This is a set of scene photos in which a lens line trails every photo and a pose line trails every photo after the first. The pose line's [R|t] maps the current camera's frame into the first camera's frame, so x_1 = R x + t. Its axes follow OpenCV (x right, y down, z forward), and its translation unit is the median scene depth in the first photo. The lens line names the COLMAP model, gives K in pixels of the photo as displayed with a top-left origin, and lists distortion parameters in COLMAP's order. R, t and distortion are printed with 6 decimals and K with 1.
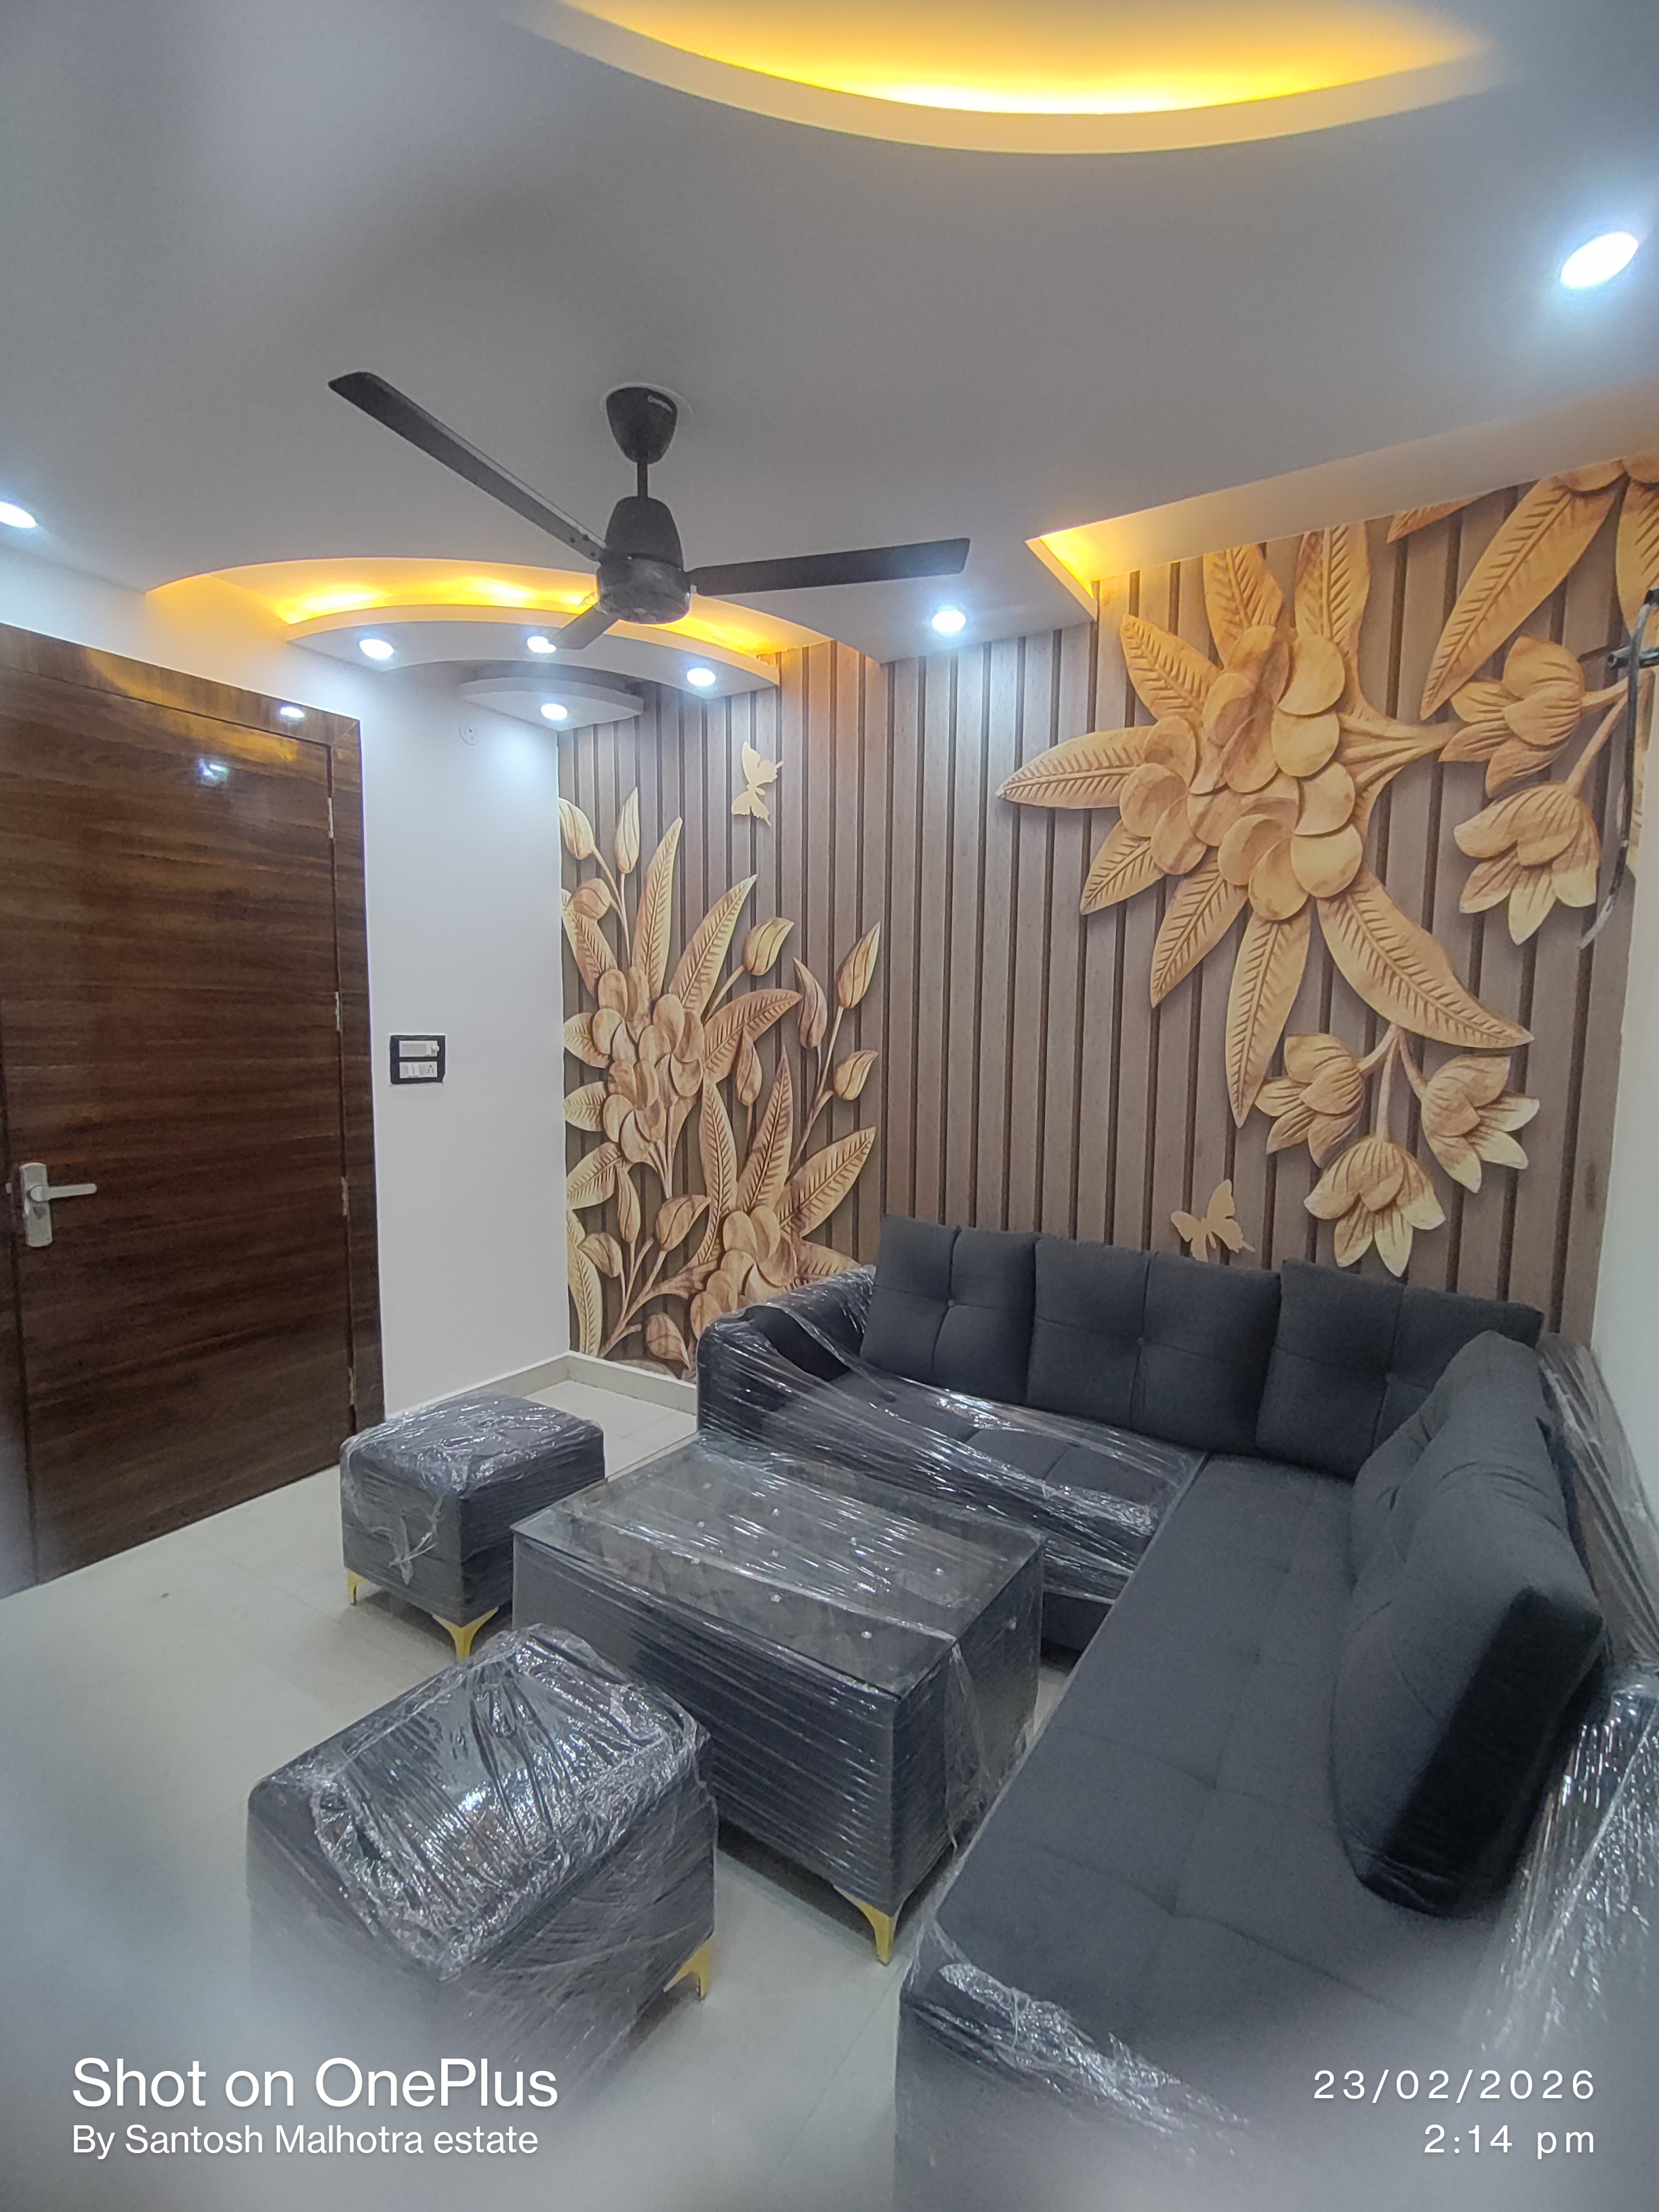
lens RADIAL K [[999.4, 0, 823.4], [0, 999.4, 1112.6], [0, 0, 1]] dist [0.003023, -0.001590]
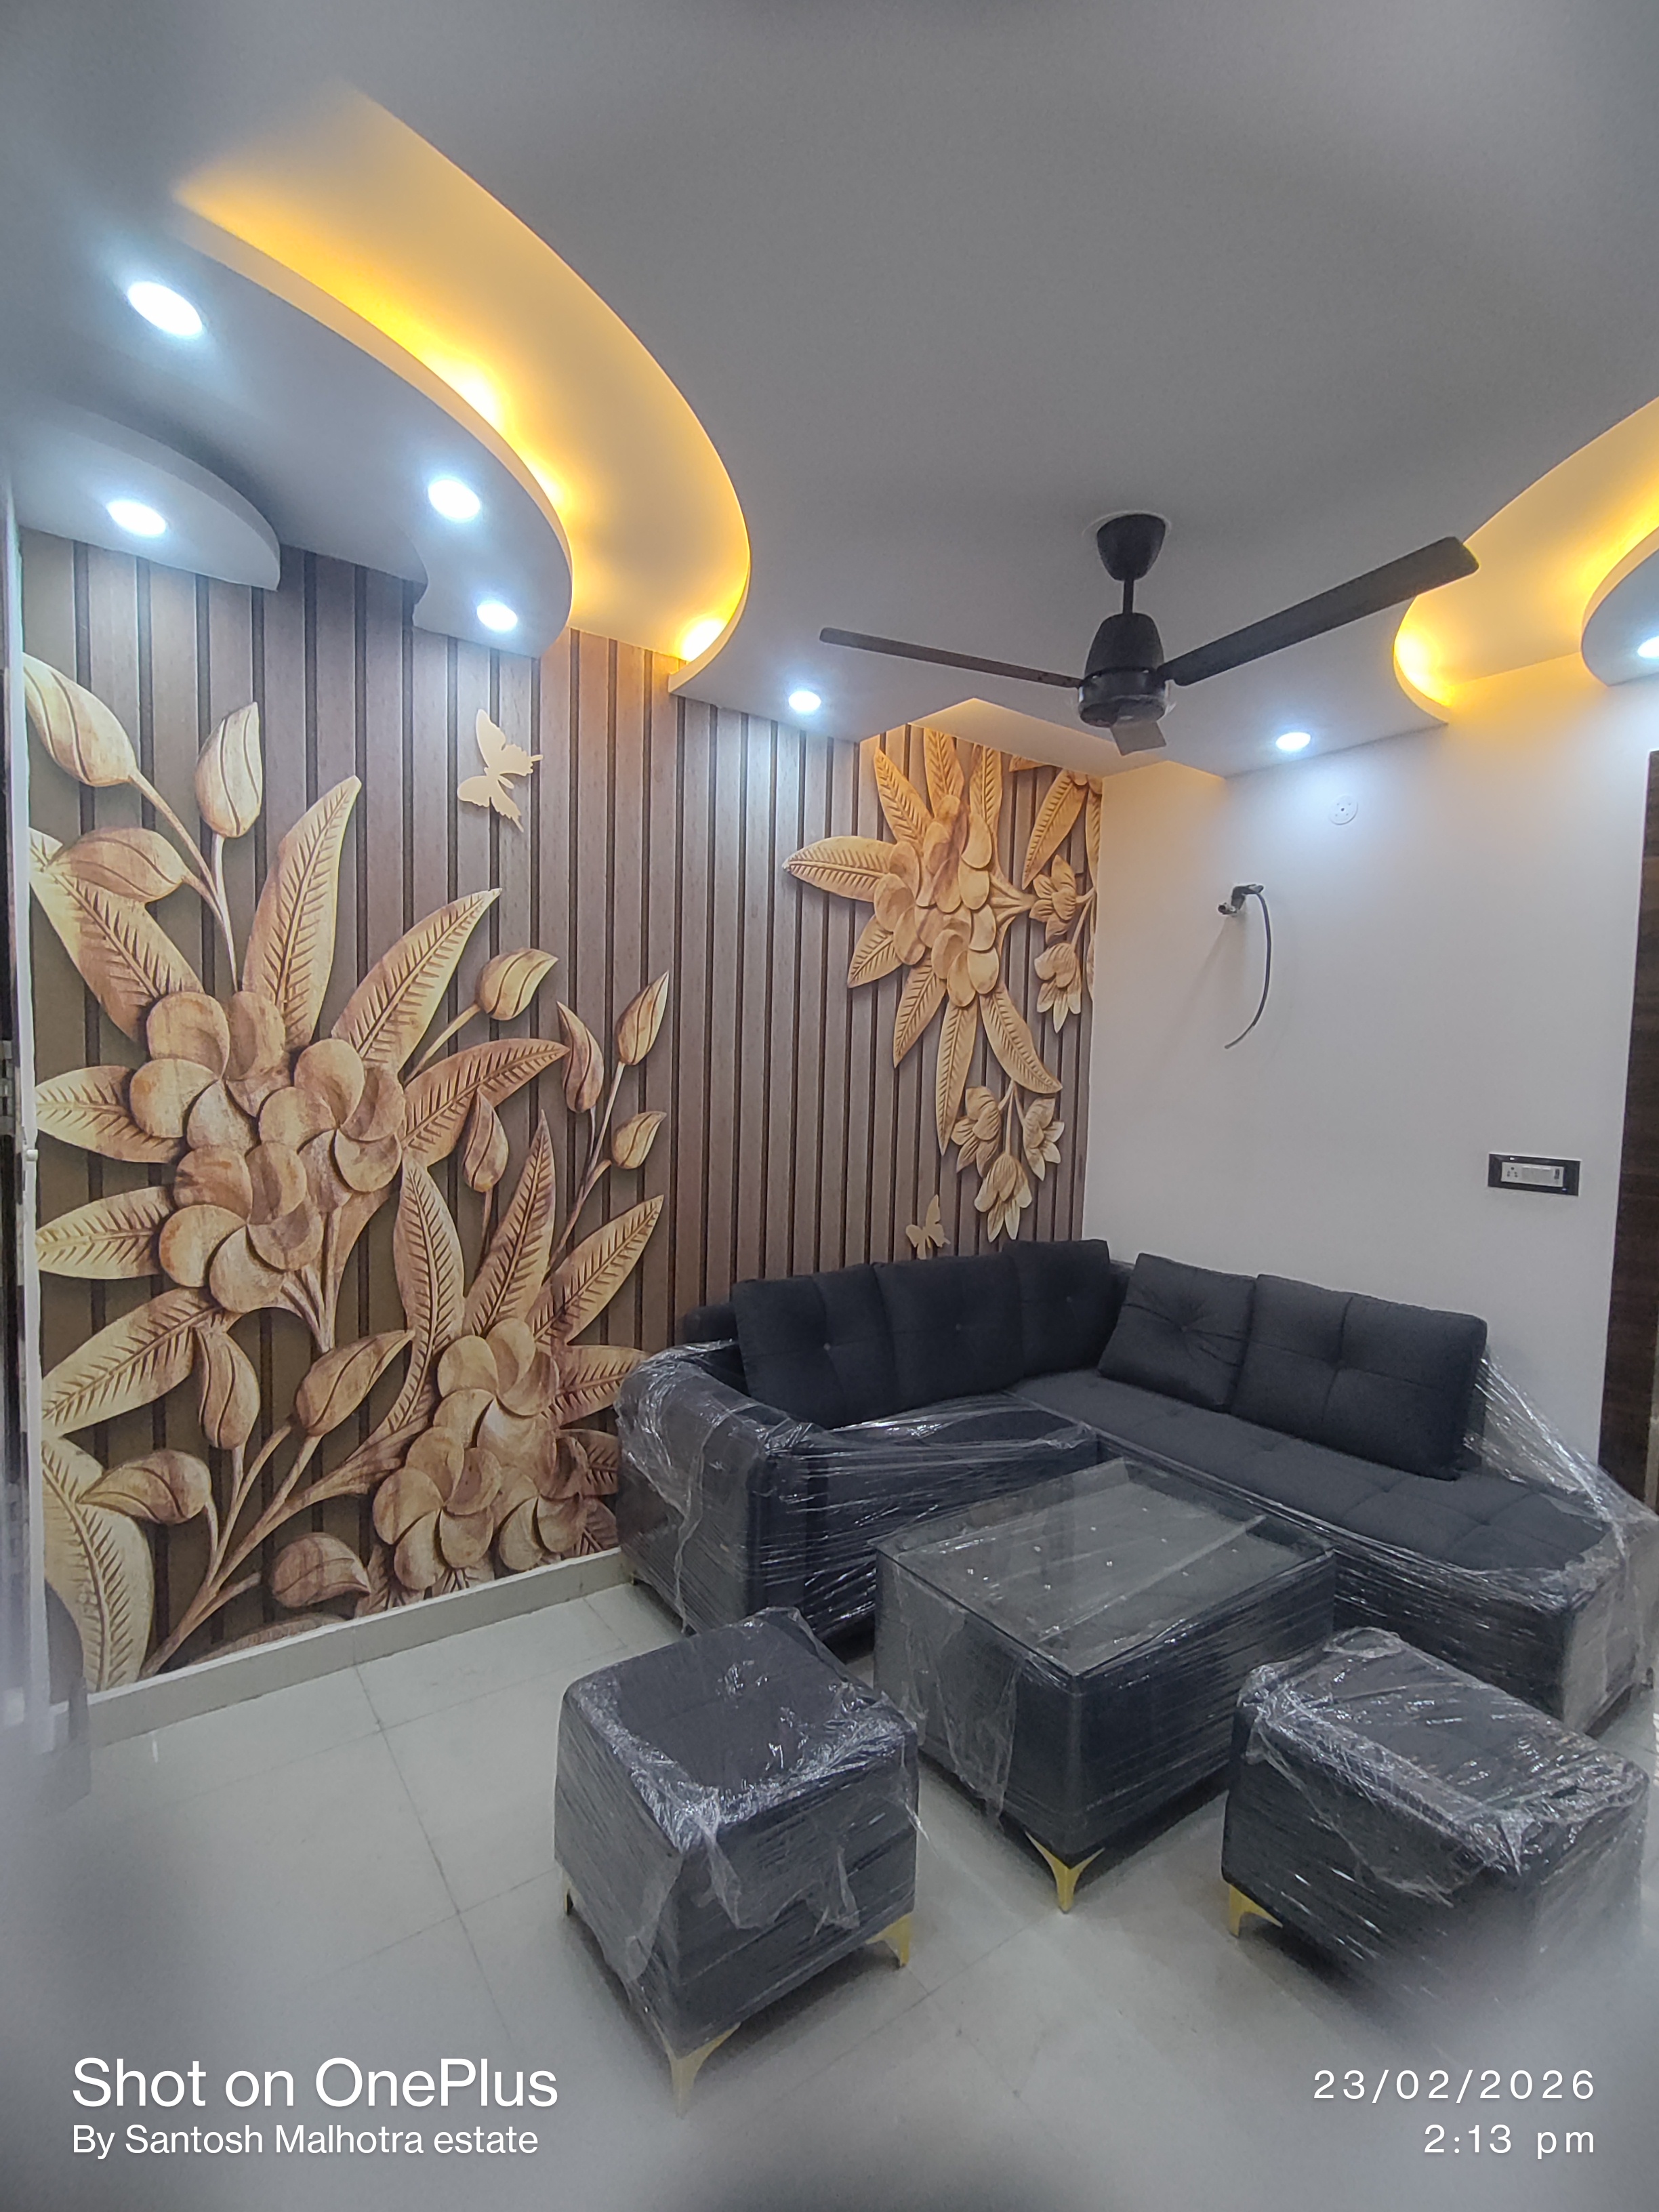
lens RADIAL K [[999.4, 0, 830.1], [0, 999.4, 1113.7], [0, 0, 1]] dist [0.003023, -0.001590]
pose [[0.362759, -0.053805, 0.930328, -0.724764], [0.068864, 0.997150, 0.030818, -0.075715], [-0.929335, 0.052886, 0.365431, 0.515064]]
